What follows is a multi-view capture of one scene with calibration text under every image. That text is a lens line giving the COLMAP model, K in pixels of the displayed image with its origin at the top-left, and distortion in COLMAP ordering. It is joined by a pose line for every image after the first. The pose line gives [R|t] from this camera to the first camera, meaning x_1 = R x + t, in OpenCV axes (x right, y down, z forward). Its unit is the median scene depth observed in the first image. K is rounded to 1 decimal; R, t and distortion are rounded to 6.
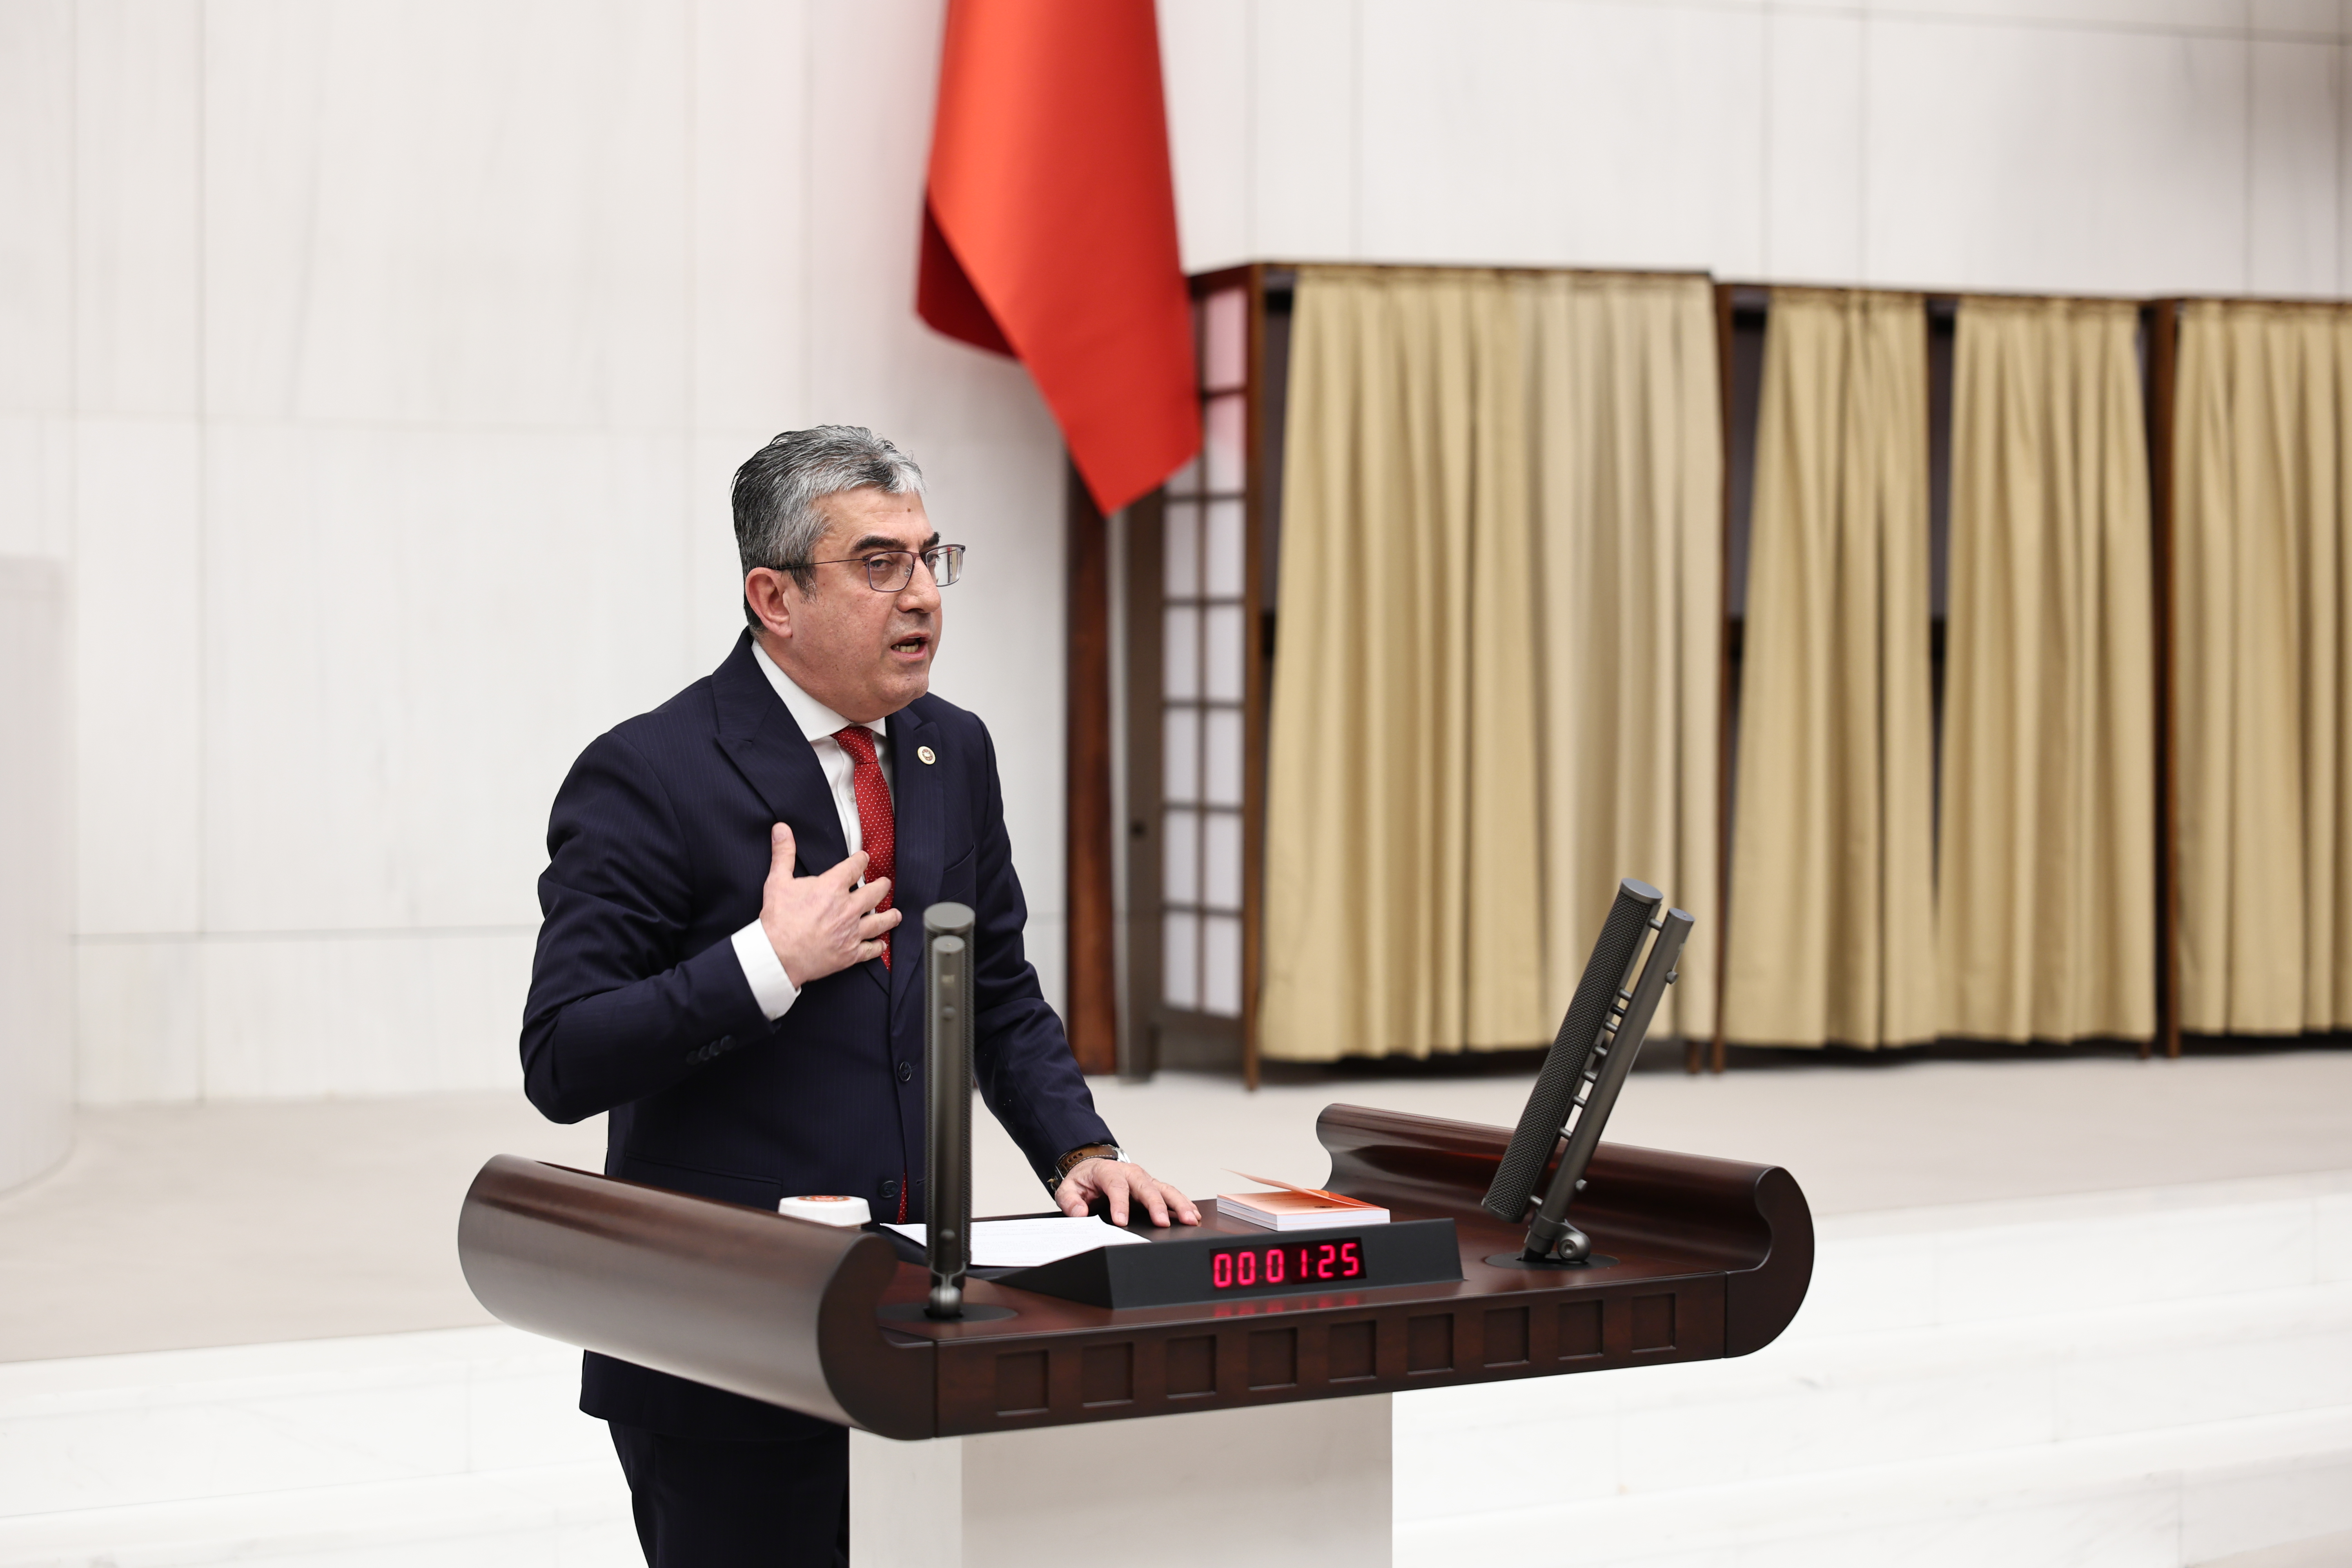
lens RADIAL K [[4769.3, 0, 1189.6], [0, 4769.3, 783.8], [0, 0, 1]] dist [0.013260, -0.082986]
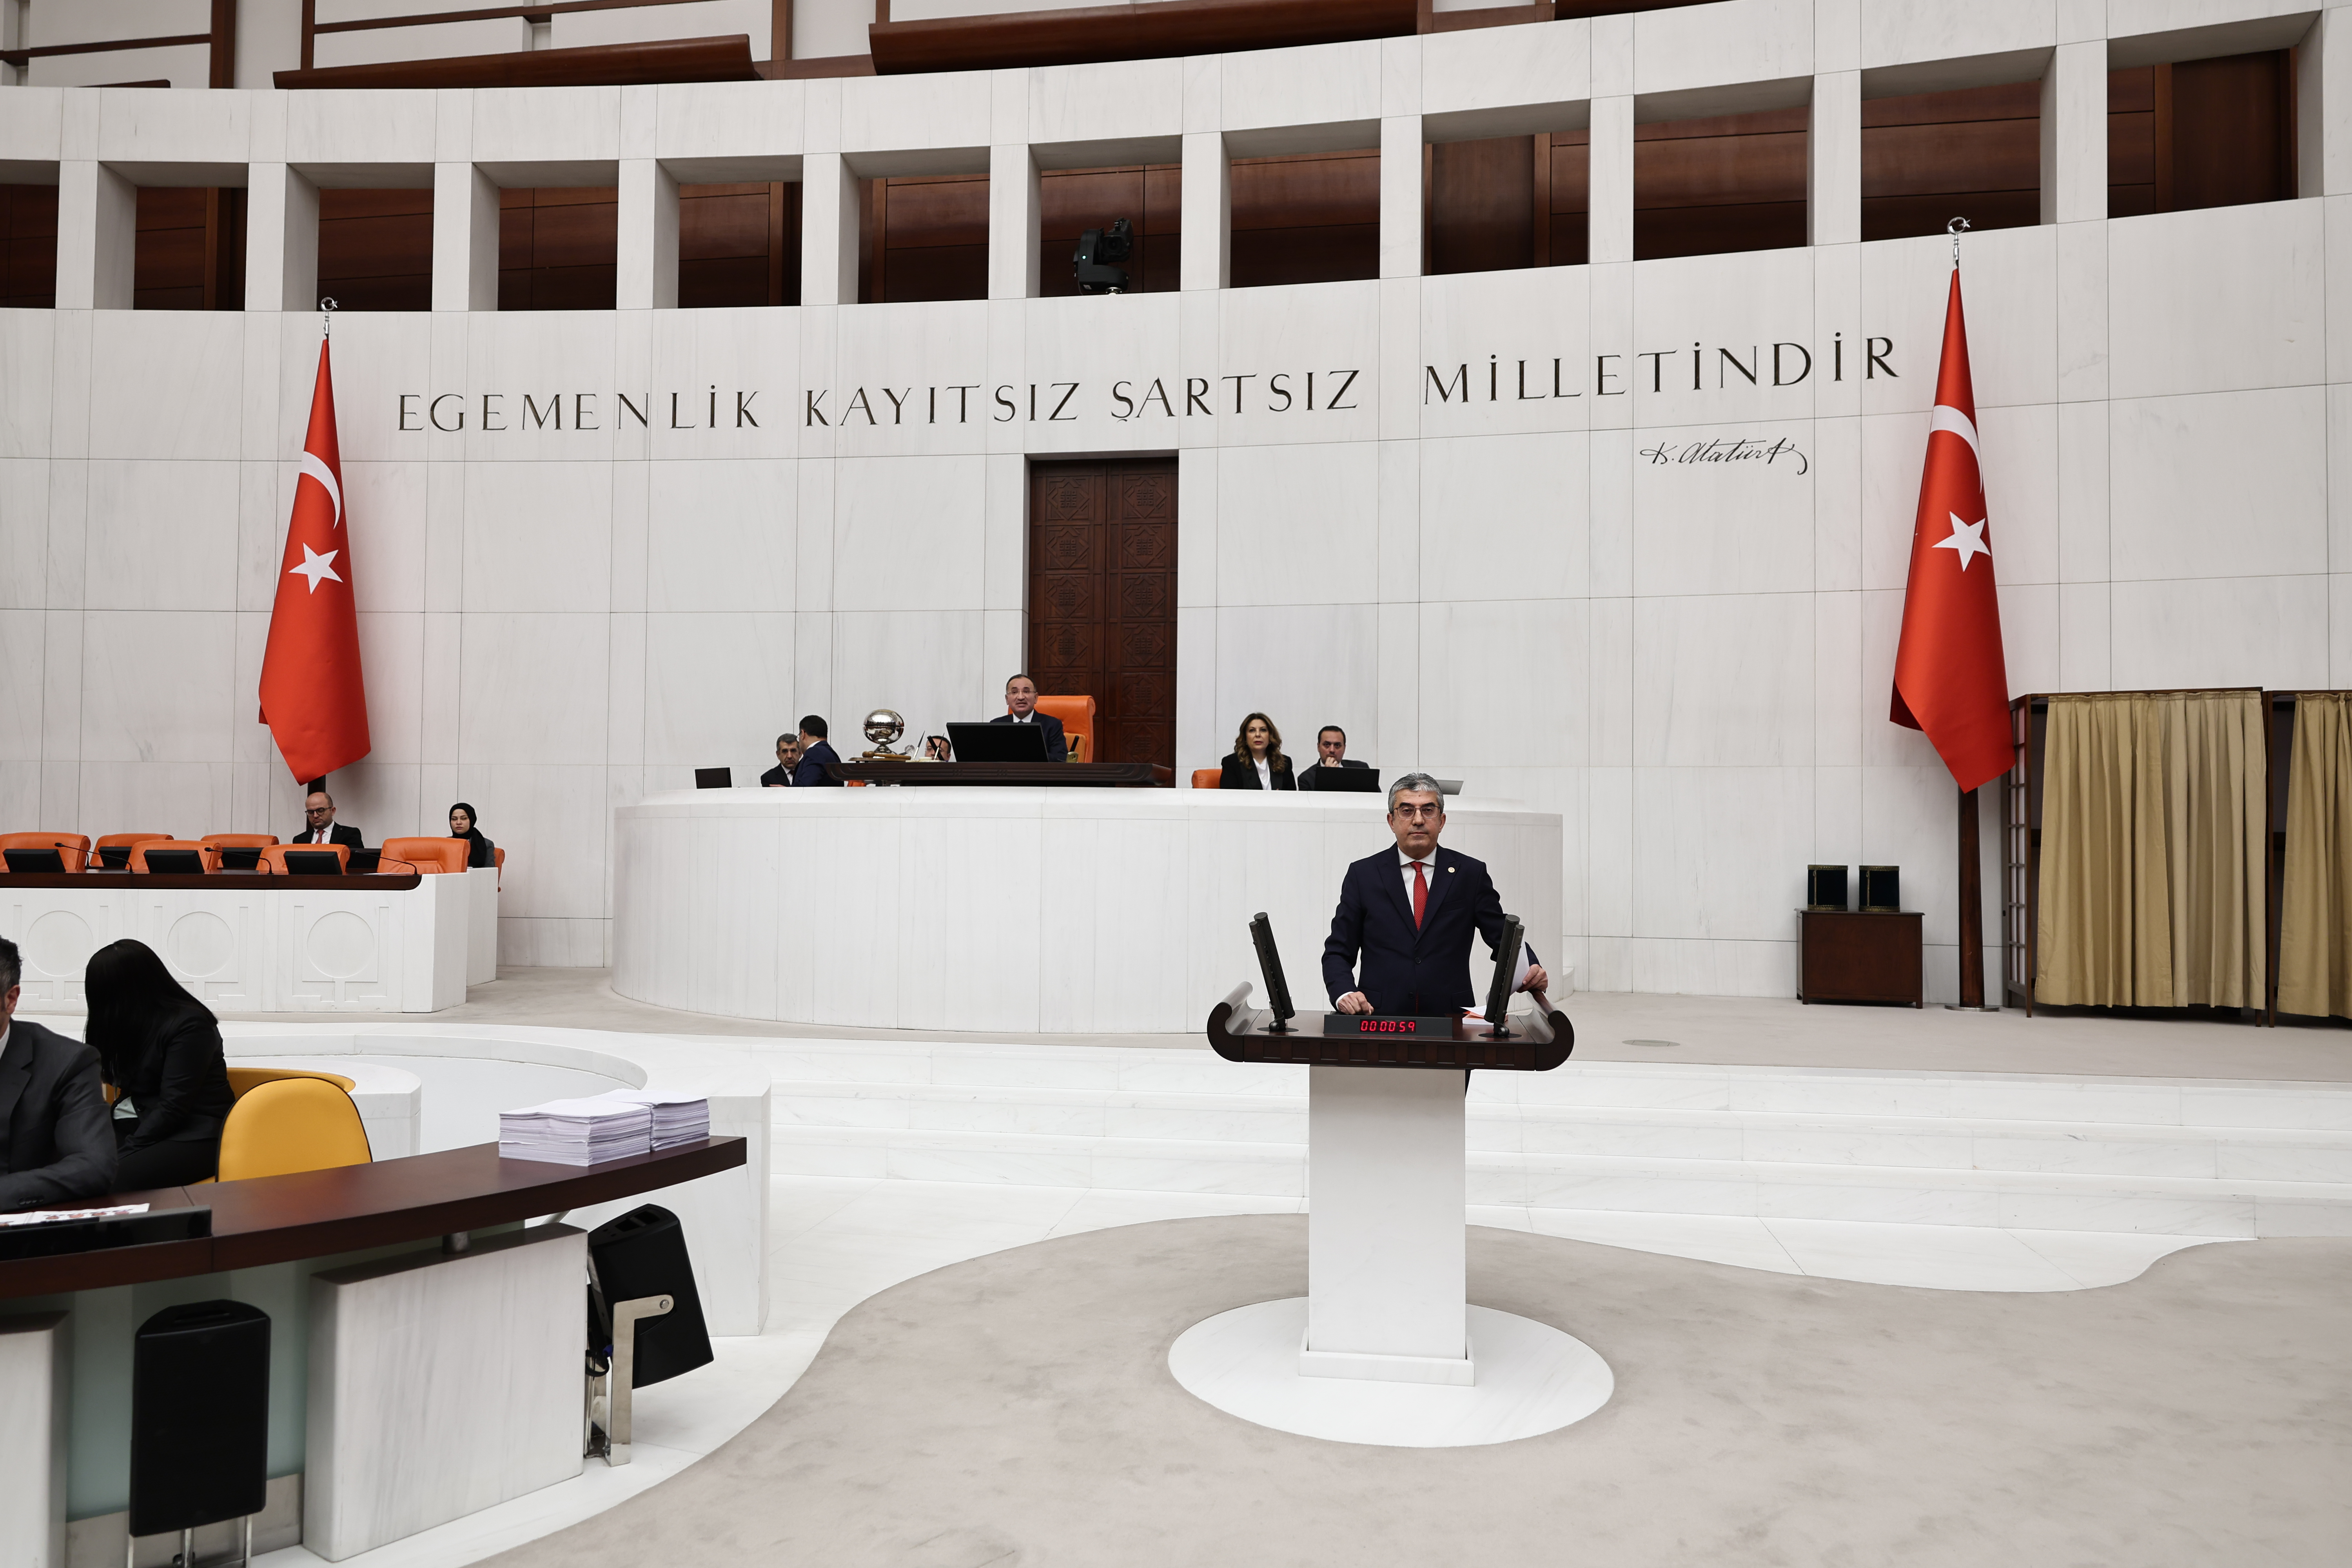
lens RADIAL K [[1636.8, 0, 1160.3], [0, 1636.8, 797.3], [0, 0, 1]] dist [0.004142, -0.001049]
pose [[0.745663, -0.014494, -0.666165, 0.249176], [-0.030134, 0.998007, -0.055445, 0.009667], [0.665641, 0.061418, 0.743740, 0.025224]]
